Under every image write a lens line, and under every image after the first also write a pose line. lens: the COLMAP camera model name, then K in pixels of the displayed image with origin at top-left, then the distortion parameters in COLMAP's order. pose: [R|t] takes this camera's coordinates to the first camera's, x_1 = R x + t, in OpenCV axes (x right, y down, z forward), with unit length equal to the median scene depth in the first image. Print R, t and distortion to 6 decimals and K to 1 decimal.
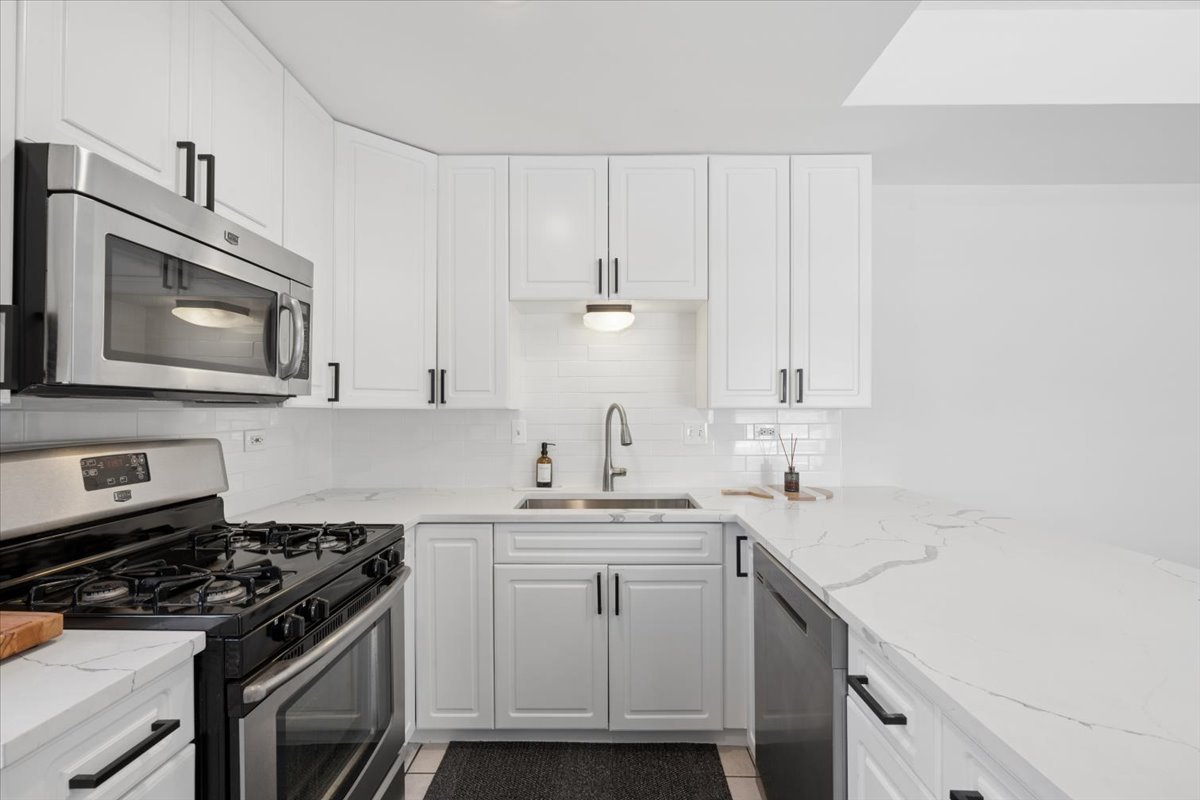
lens RADIAL K [[543.6, 0, 603.5], [0, 543.6, 409.5], [0, 0, 1]] dist [0.000142, -0.000712]
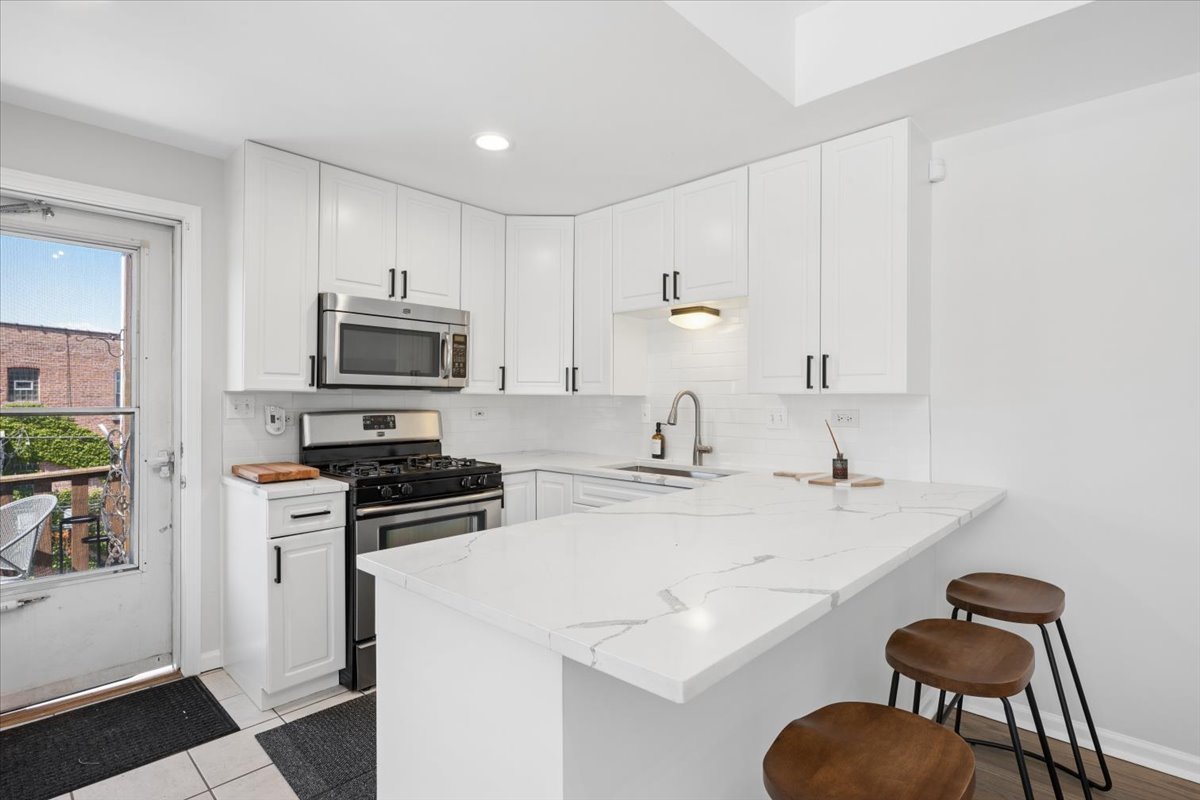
lens RADIAL K [[580.0, 0, 600.0], [0, 580.0, 400.0], [0, 0, 1]] dist [0.000366, -0.000141]
pose [[0.736667, 0.002787, -0.676250, 0.897498], [-0.002968, 0.999995, 0.000888, 0.011465], [0.676249, 0.001353, 0.736672, -0.080715]]
